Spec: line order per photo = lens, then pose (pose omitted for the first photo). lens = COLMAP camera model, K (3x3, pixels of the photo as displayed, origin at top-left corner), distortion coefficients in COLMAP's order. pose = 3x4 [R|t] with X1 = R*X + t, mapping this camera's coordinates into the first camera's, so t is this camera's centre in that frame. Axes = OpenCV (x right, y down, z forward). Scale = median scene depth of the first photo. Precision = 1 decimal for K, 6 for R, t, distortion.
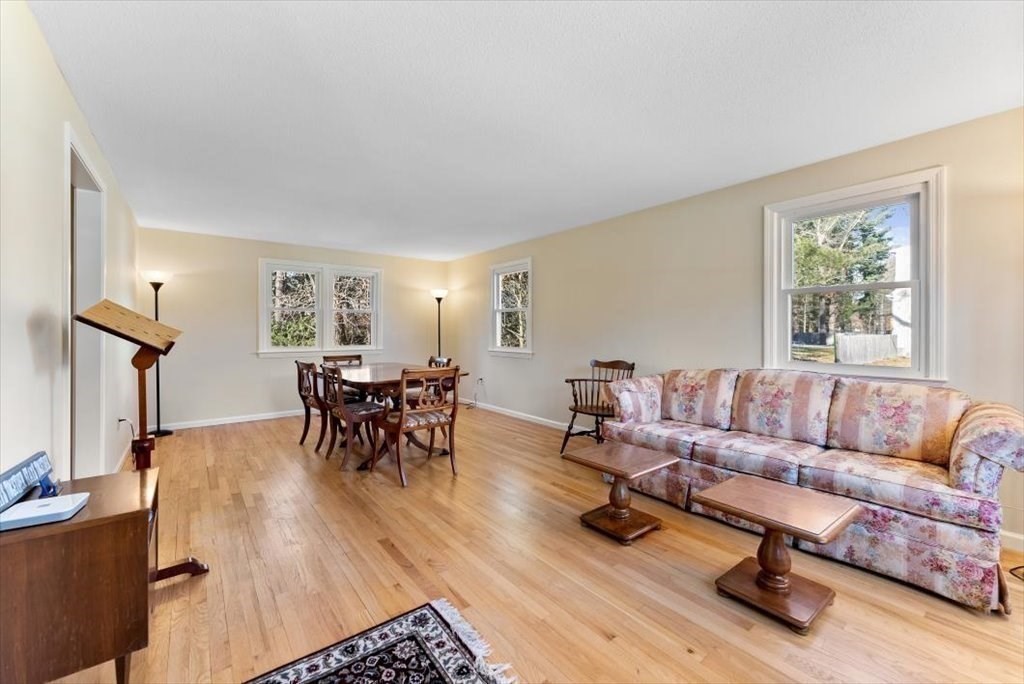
lens RADIAL K [[416.2, 0, 514.9], [0, 416.2, 333.1], [0, 0, 1]] dist [0.000359, -0.000114]
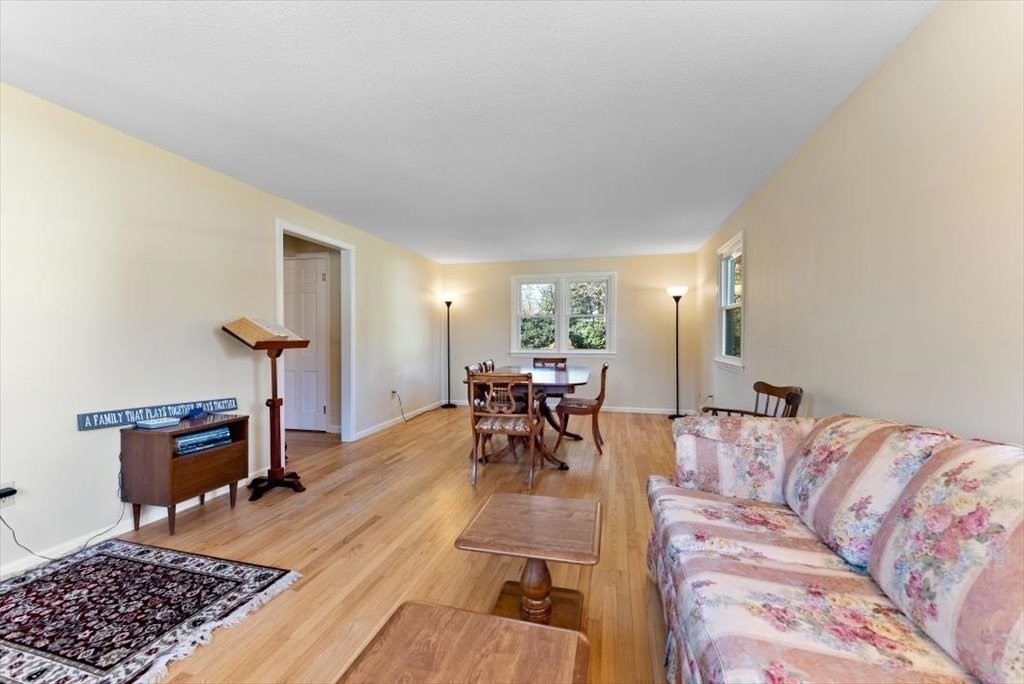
lens RADIAL K [[410.2, 0, 513.6], [0, 410.2, 338.3], [0, 0, 1]] dist [-0.000722, -0.000008]
pose [[0.611055, 0.006171, -0.791564, 0.683879], [-0.002489, 0.999980, 0.005874, -0.004812], [0.791584, -0.001619, 0.611058, 0.507276]]
